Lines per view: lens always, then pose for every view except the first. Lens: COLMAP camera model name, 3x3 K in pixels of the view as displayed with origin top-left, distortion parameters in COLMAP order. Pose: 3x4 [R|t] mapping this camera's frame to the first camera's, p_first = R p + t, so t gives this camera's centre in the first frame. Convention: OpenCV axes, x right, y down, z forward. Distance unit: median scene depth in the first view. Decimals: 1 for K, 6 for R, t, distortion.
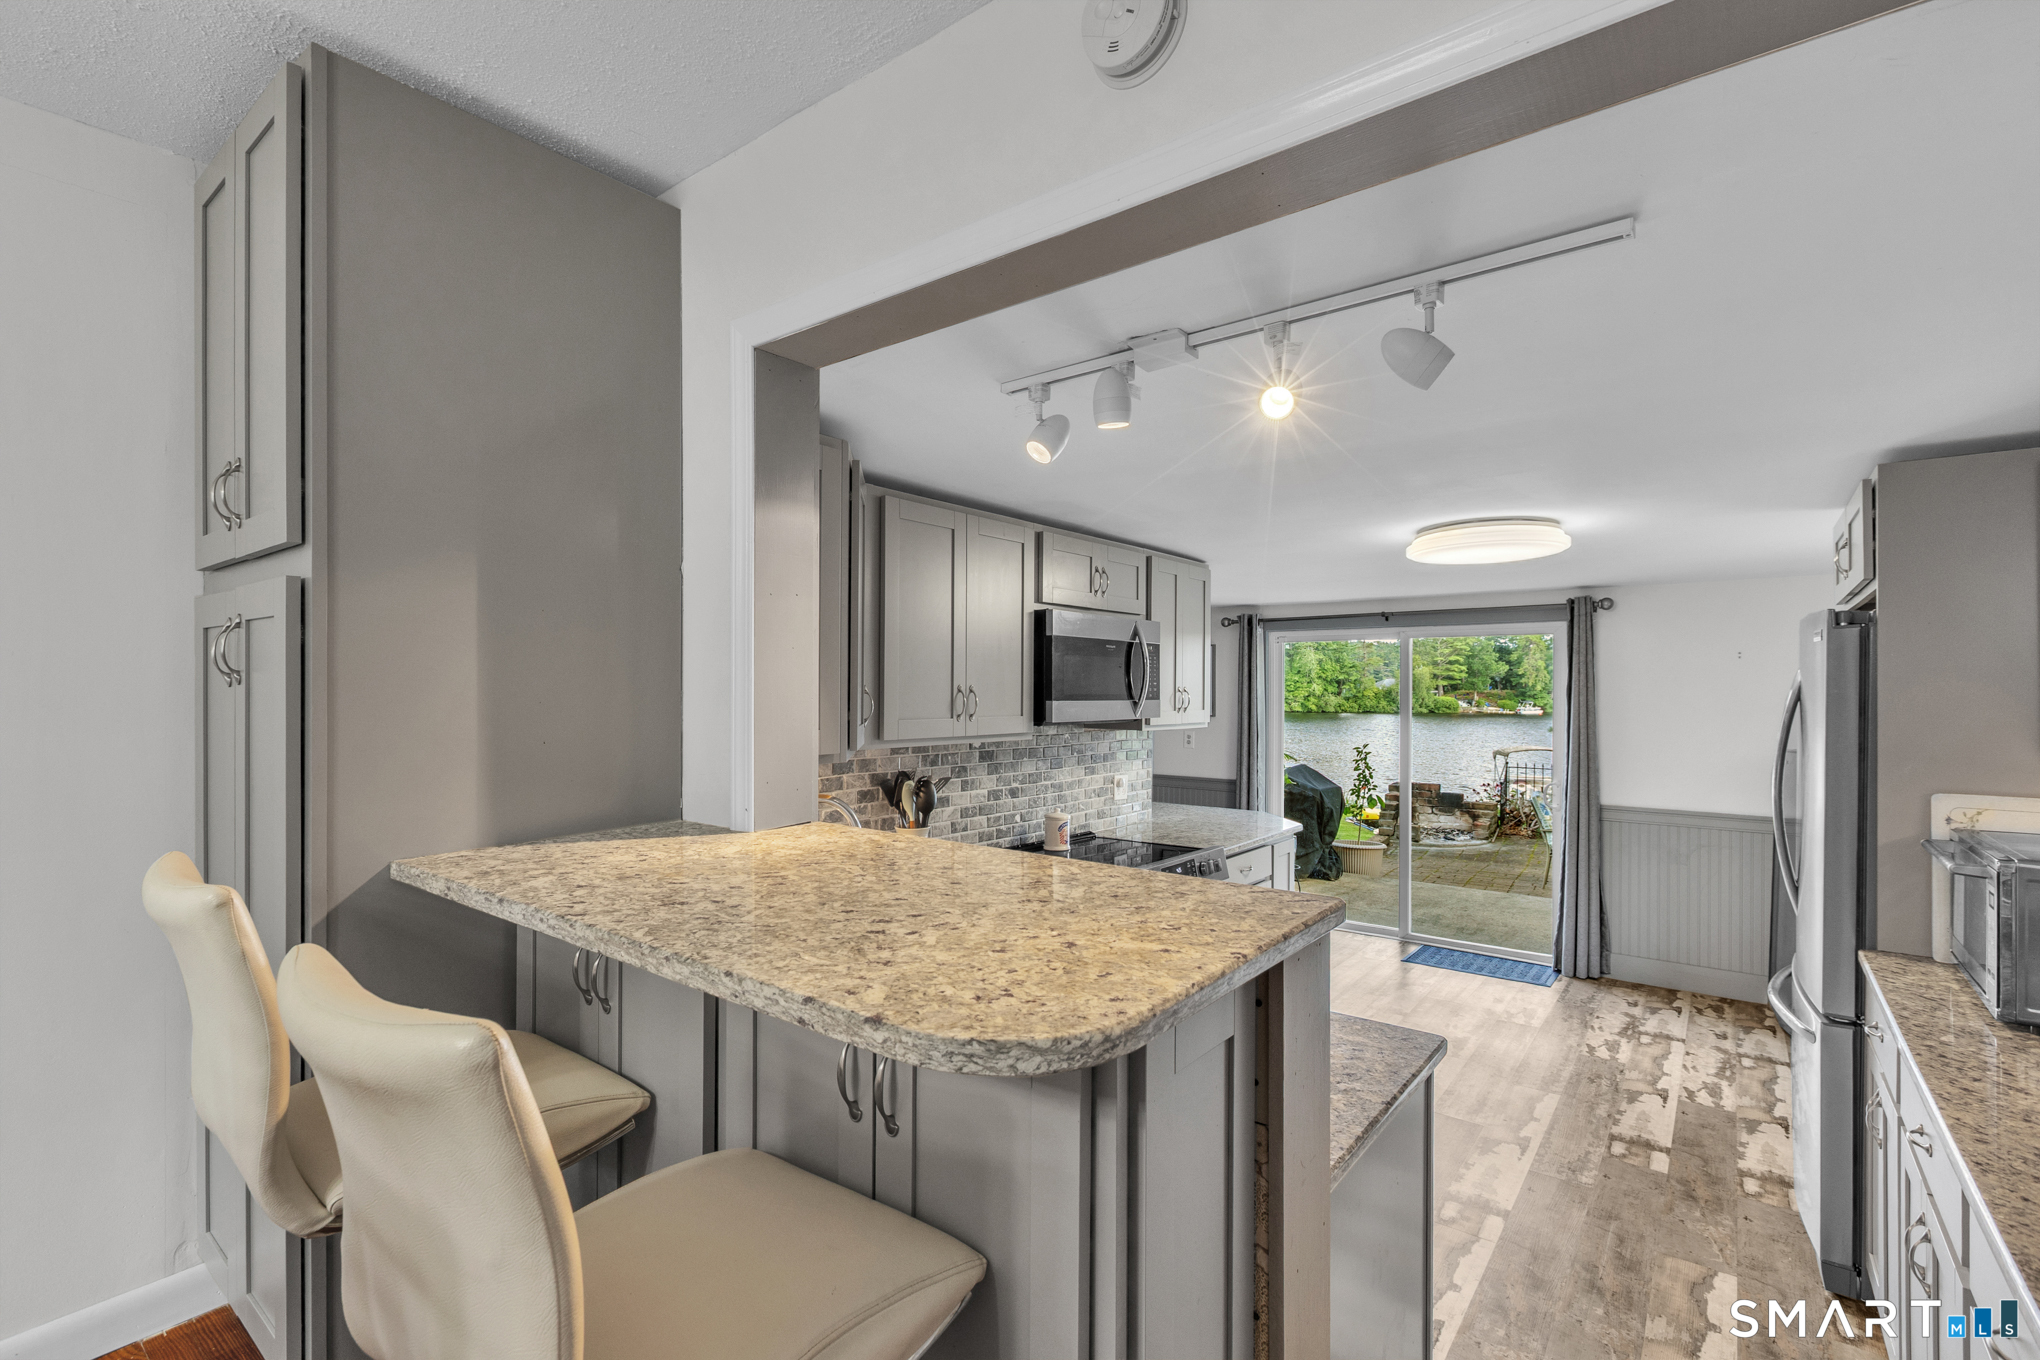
lens RADIAL K [[921.4, 0, 1028.5], [0, 921.4, 686.5], [0, 0, 1]] dist [-0.001329, 0.001015]
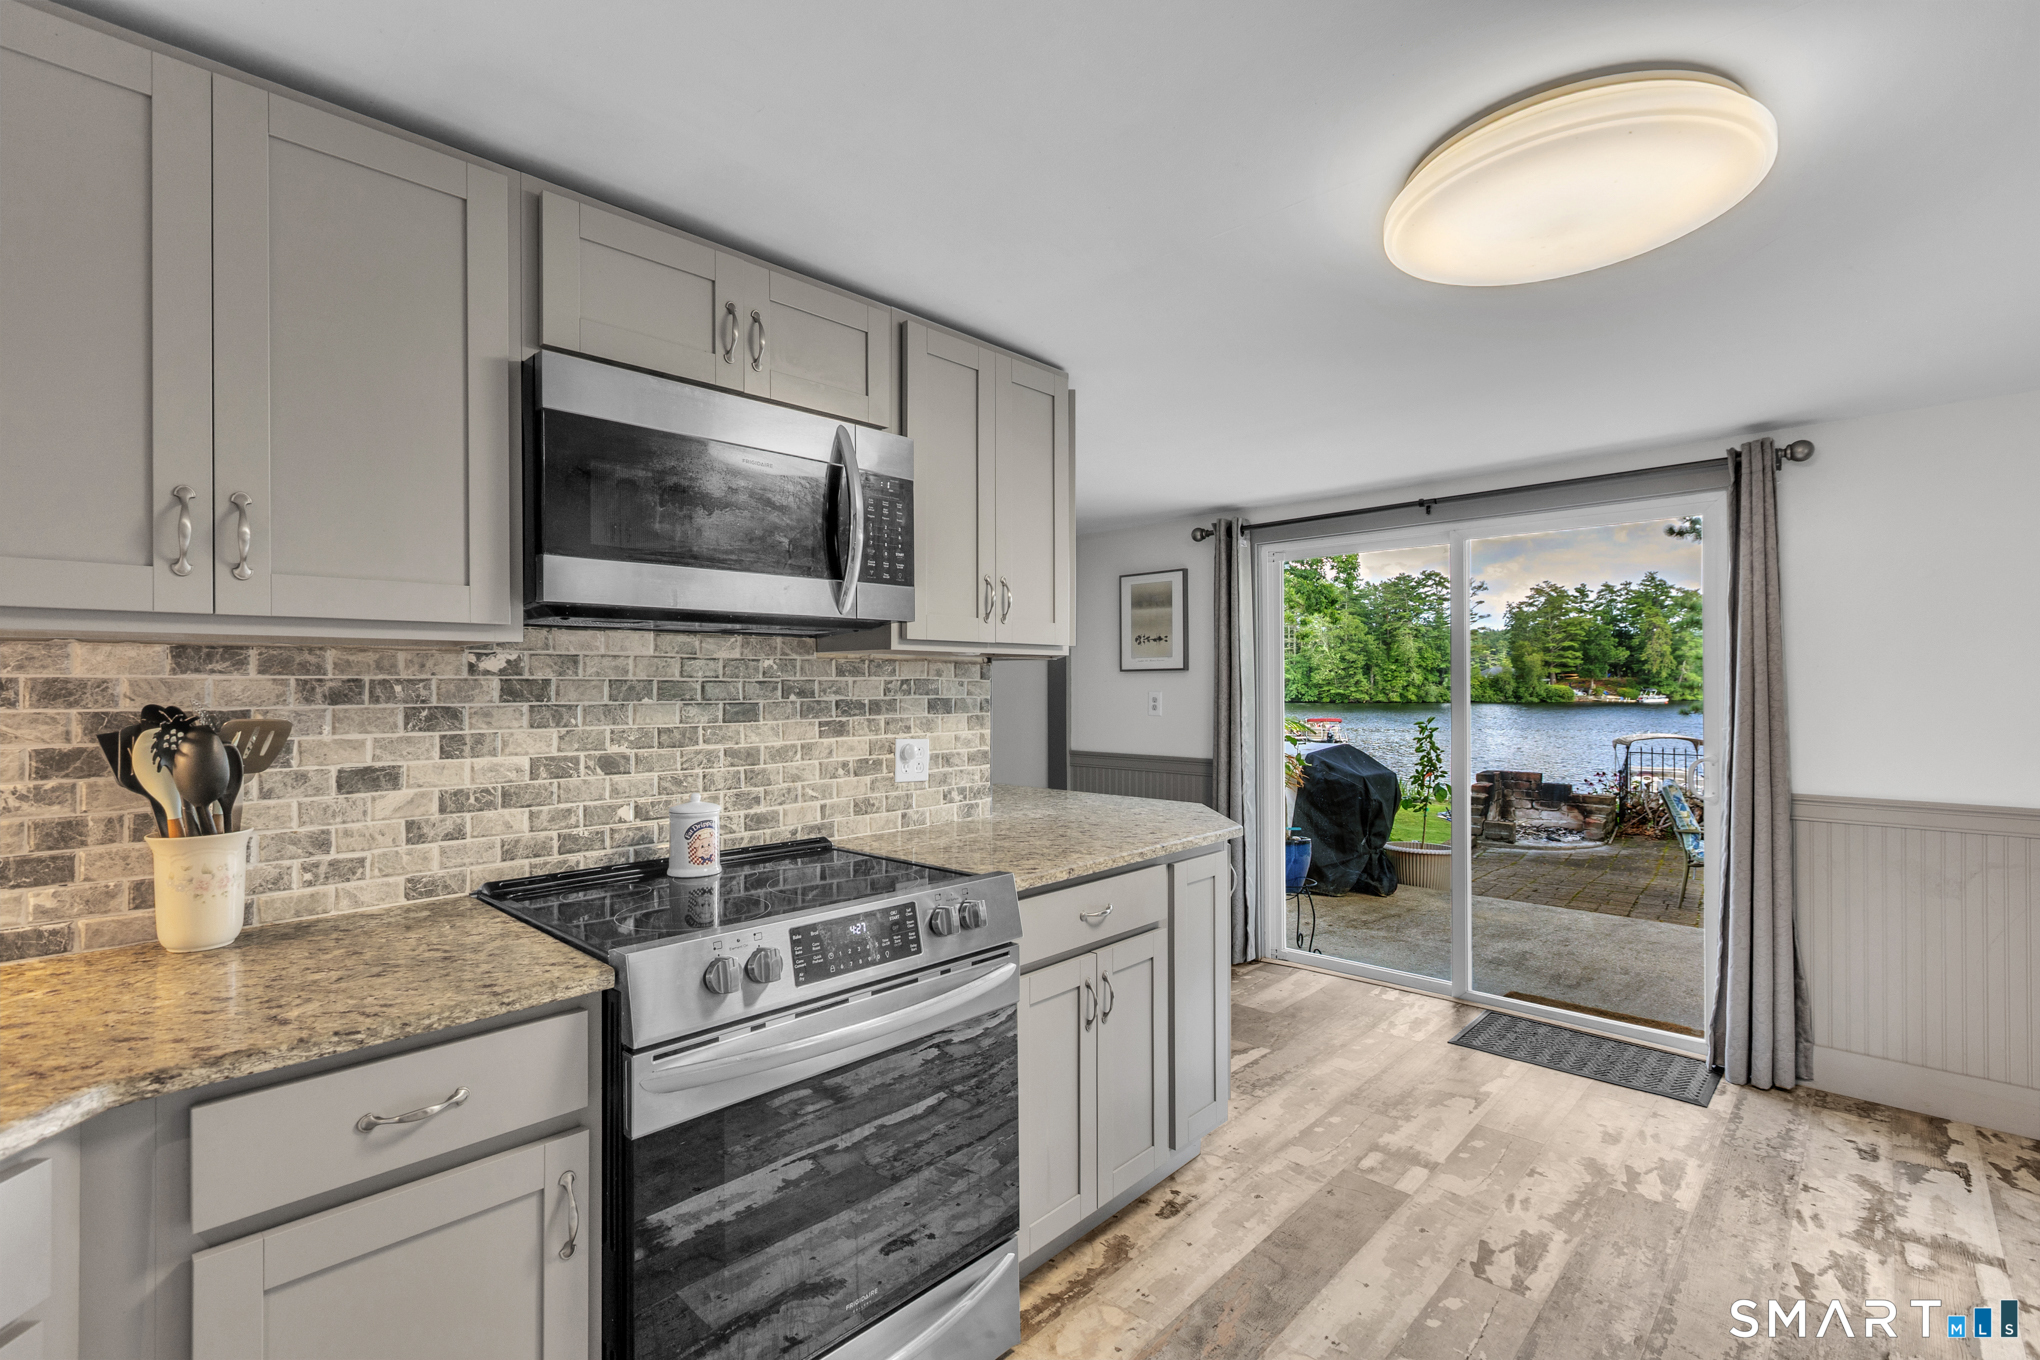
lens RADIAL K [[923.3, 0, 1026.6], [0, 923.3, 680.6], [0, 0, 1]] dist [0.000754, -0.000548]
pose [[0.995144, -0.010599, -0.097861, 0.194754], [0.010649, 0.999943, -0.000009, 0.051638], [0.097856, -0.001033, 0.995200, 0.369040]]
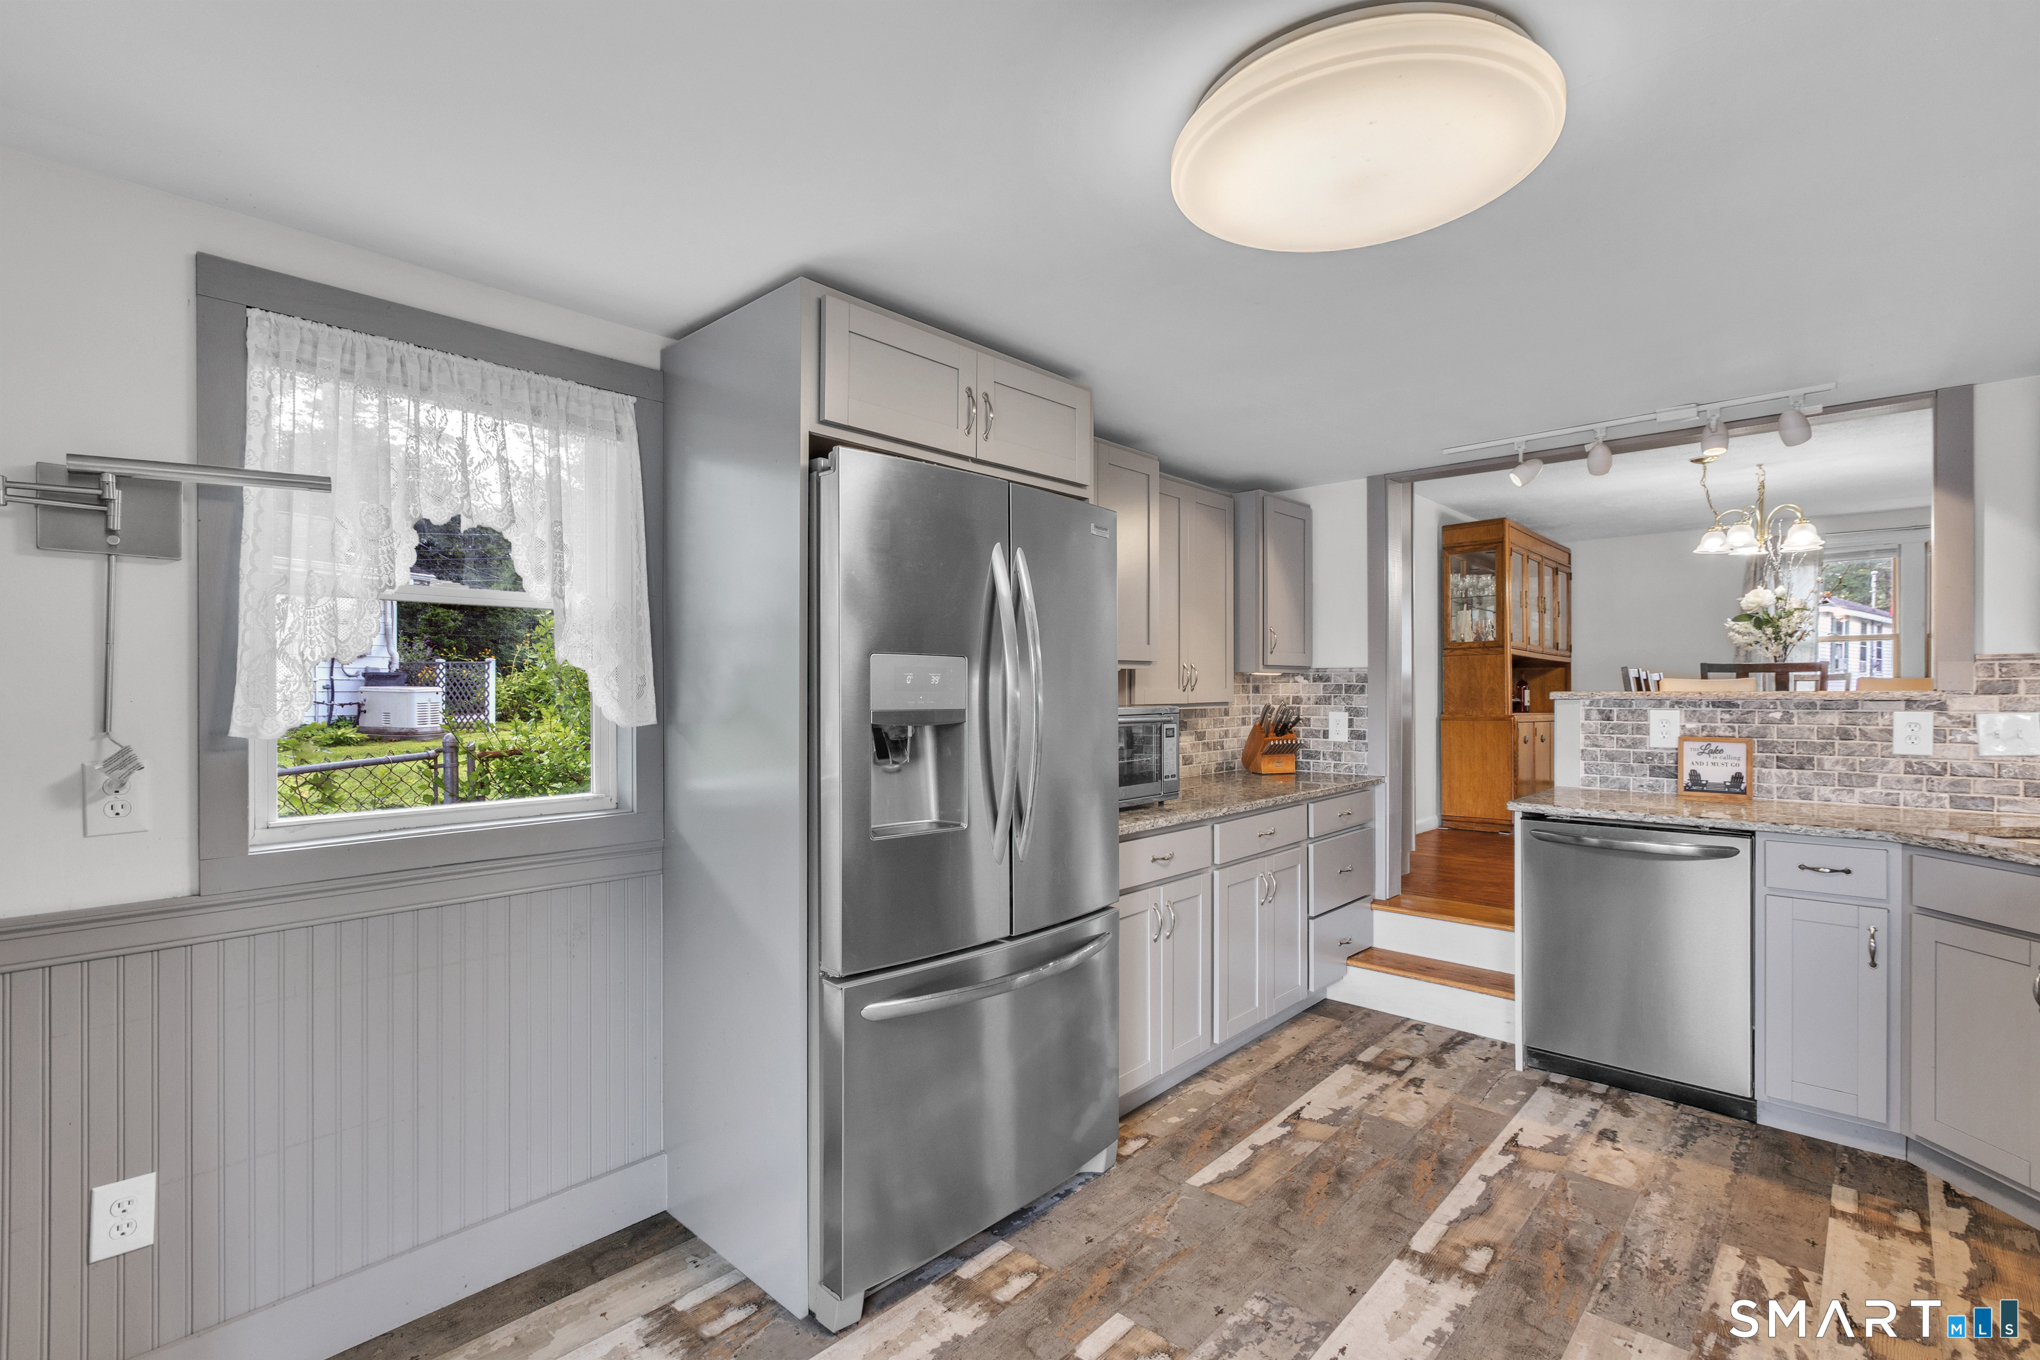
lens RADIAL K [[923.3, 0, 1018.7], [0, 923.3, 692.7], [0, 0, 1]] dist [0.000754, -0.000548]
pose [[-0.995045, -0.003608, 0.099361, 0.415884], [-0.003525, 0.999993, 0.001013, 0.056872], [-0.099364, 0.000658, -0.995051, 0.980102]]
